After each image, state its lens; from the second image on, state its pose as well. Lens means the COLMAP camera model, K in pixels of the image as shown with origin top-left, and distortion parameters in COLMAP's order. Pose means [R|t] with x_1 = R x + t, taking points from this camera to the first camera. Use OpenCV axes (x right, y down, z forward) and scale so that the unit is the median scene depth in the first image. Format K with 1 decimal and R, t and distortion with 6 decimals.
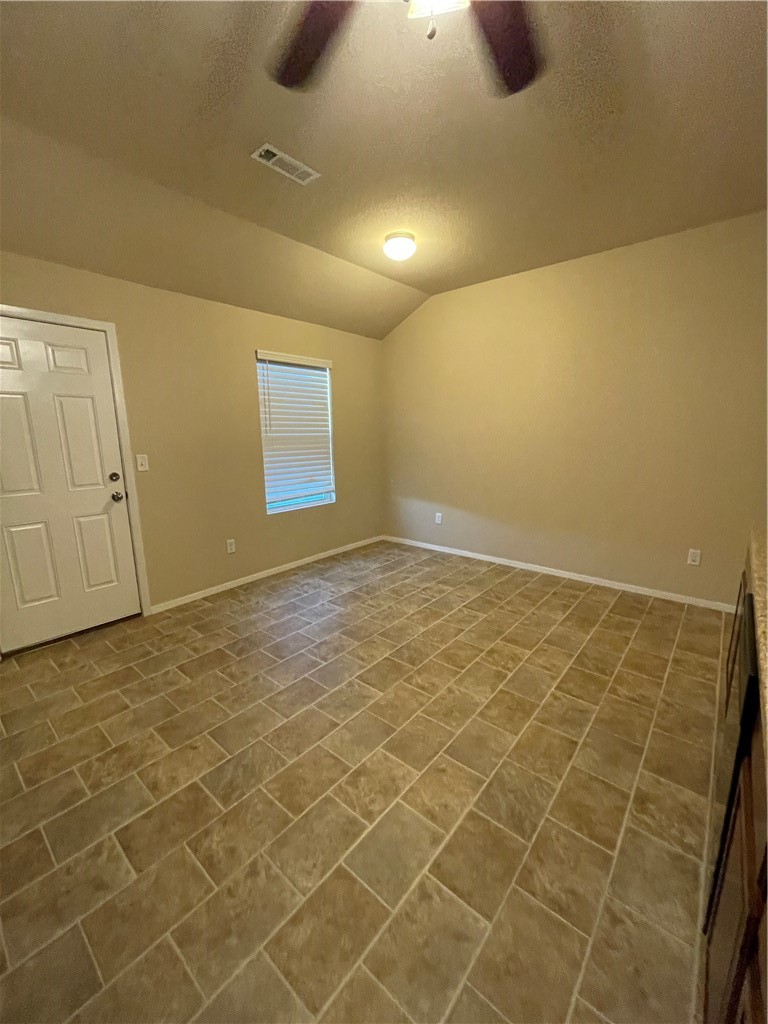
lens RADIAL K [[411.1, 0, 385.7], [0, 411.1, 512.1], [0, 0, 1]] dist [0.000094, -0.001504]
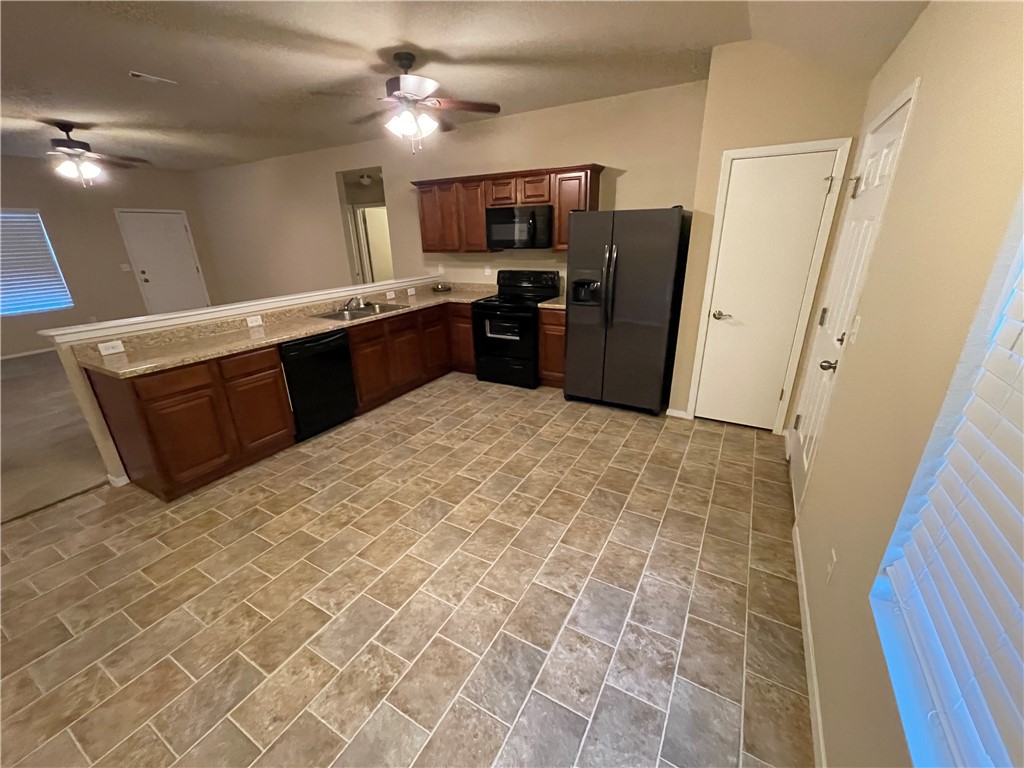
lens RADIAL K [[411.1, 0, 519.1], [0, 411.1, 380.1], [0, 0, 1]] dist [0.000094, -0.001504]
pose [[-0.980857, 0.094492, -0.170265, -0.004240], [-0.006965, 0.856792, 0.515615, -0.410568], [0.194603, 0.506930, -0.839733, 1.626880]]
